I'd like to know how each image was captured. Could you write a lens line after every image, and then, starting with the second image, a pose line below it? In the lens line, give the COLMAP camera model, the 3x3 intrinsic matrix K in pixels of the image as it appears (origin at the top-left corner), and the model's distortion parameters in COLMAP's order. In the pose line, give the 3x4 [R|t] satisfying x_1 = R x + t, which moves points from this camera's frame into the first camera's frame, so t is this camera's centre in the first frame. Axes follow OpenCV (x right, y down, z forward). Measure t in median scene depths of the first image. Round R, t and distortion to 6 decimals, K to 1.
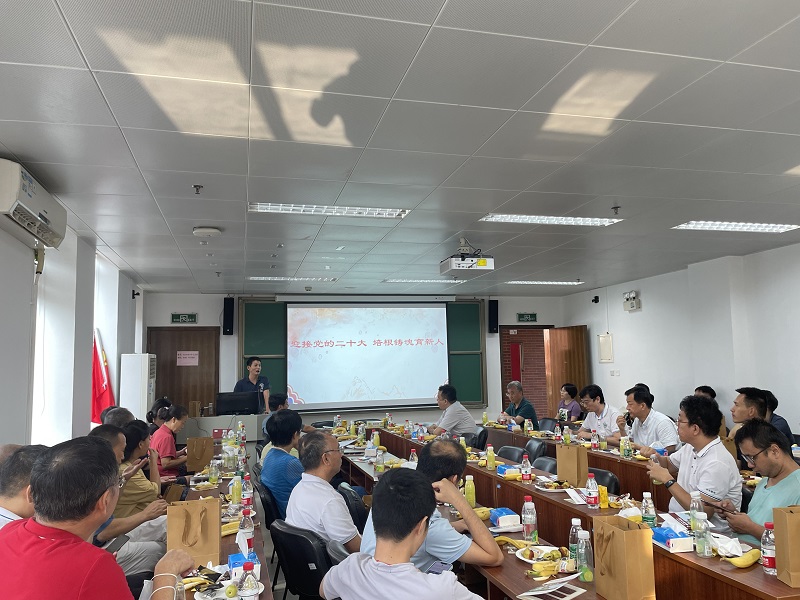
lens RADIAL K [[611.7, 0, 400.0], [0, 611.7, 300.0], [0, 0, 1]] dist [0.119268, -0.173703]
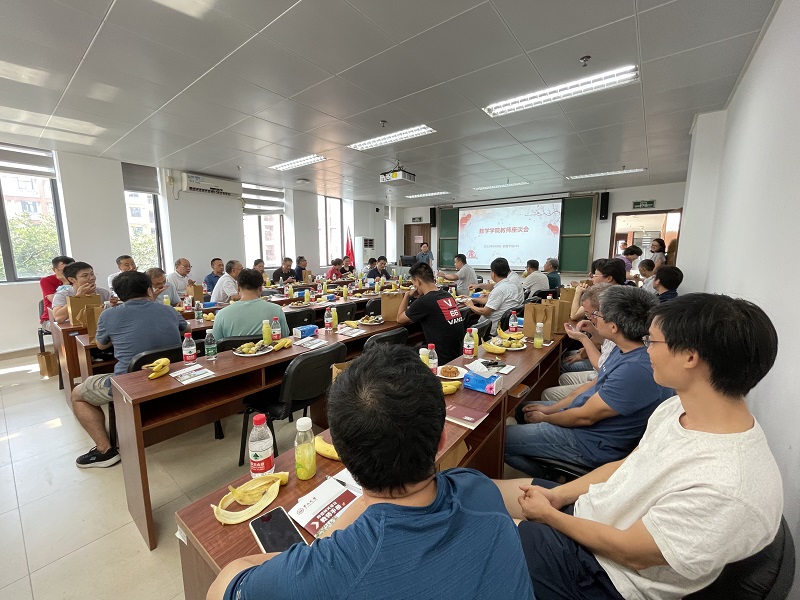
lens RADIAL K [[325.1, 0, 400.0], [0, 325.1, 300.0], [0, 0, 1]] dist [0.000196, -0.000023]
pose [[0.612582, 0.142802, -0.777400, 0.502561], [0.069369, 0.970036, 0.232850, 0.033422], [0.787358, -0.196567, 0.584320, 0.269823]]
